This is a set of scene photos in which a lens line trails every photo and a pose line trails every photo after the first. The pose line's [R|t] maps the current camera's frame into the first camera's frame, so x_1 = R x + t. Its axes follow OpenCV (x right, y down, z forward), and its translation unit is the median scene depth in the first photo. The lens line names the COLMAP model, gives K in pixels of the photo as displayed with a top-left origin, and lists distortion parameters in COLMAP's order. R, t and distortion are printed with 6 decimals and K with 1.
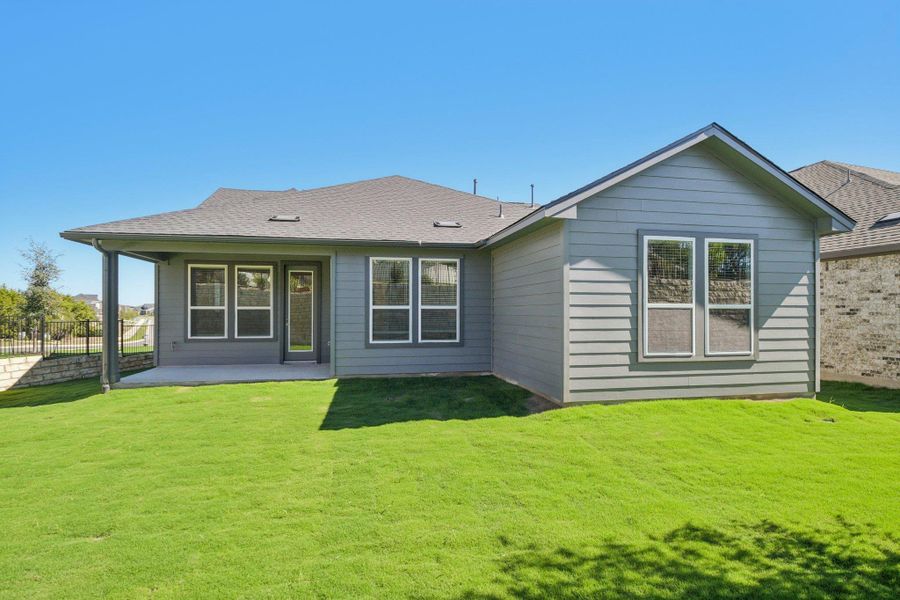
lens RADIAL K [[439.1, 0, 490.1], [0, 439.1, 317.7], [0, 0, 1]] dist [-0.019563, 0.000055]
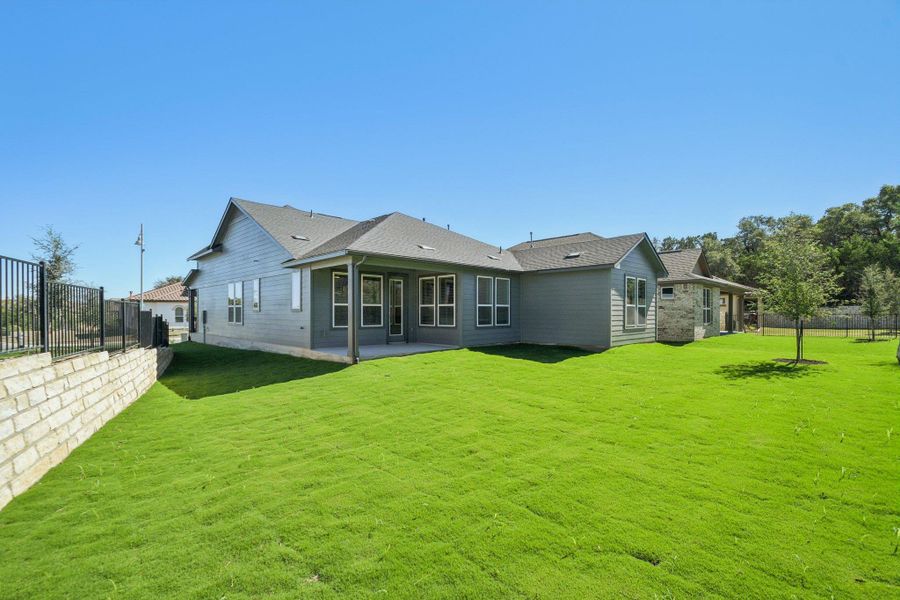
lens RADIAL K [[398.8, 0, 448.3], [0, 398.8, 315.2], [0, 0, 1]] dist [0.016043, -0.017574]
pose [[0.846809, -0.006730, 0.531854, -1.162559], [0.007002, 0.999974, 0.001505, 0.011204], [-0.531851, 0.002450, 0.846834, -0.236740]]
